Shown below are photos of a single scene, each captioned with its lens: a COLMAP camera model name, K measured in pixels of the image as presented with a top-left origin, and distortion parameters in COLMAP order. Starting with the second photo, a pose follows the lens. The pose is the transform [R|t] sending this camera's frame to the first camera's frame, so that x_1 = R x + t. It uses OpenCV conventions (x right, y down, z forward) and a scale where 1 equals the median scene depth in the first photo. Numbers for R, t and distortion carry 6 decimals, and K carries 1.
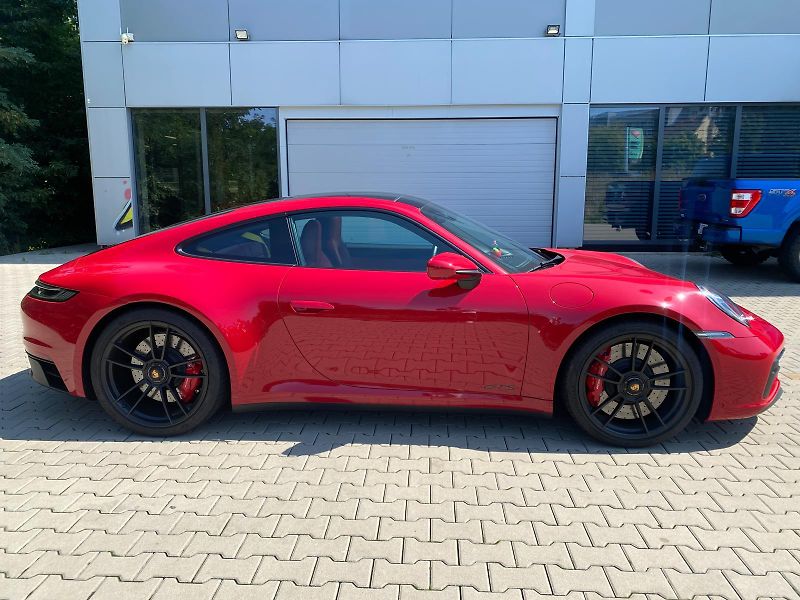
lens RADIAL K [[612.7, 0, 401.0], [0, 612.7, 300.8], [0, 0, 1]] dist [0.013338, -0.006326]
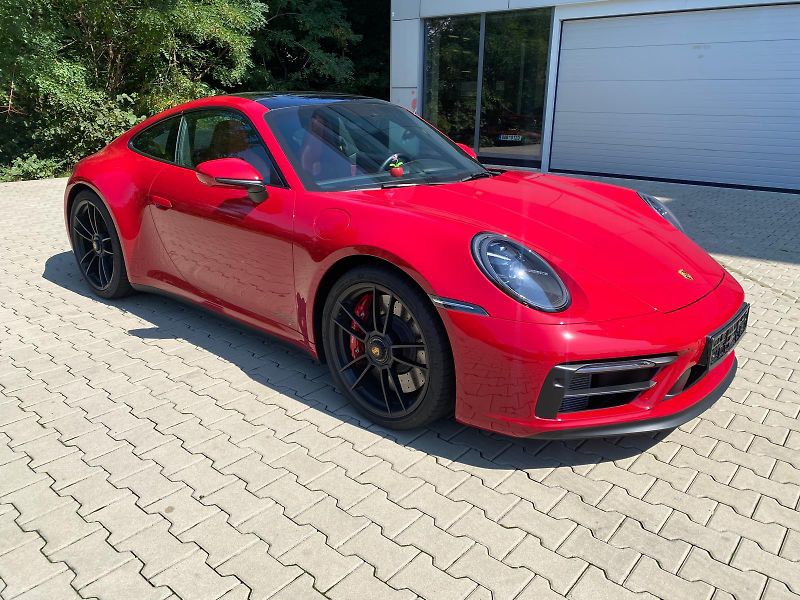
lens RADIAL K [[612.7, 0, 402.2], [0, 612.7, 306.3], [0, 0, 1]] dist [0.013338, -0.006326]
pose [[0.794308, 0.205023, -0.571875, 0.782175], [-0.125980, 0.976459, 0.175090, -0.049556], [0.594310, -0.067030, 0.801438, 0.377794]]
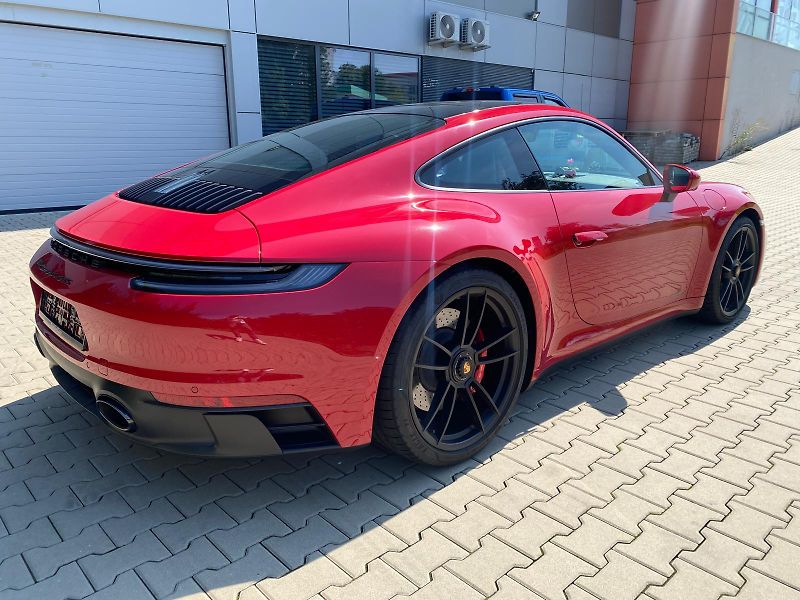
lens RADIAL K [[612.7, 0, 399.2], [0, 612.7, 298.5], [0, 0, 1]] dist [0.013338, -0.006326]
pose [[0.683794, -0.181537, 0.706732, -0.889557], [0.128012, 0.983381, 0.128743, -0.048343], [-0.718358, 0.002436, 0.695669, 0.586425]]
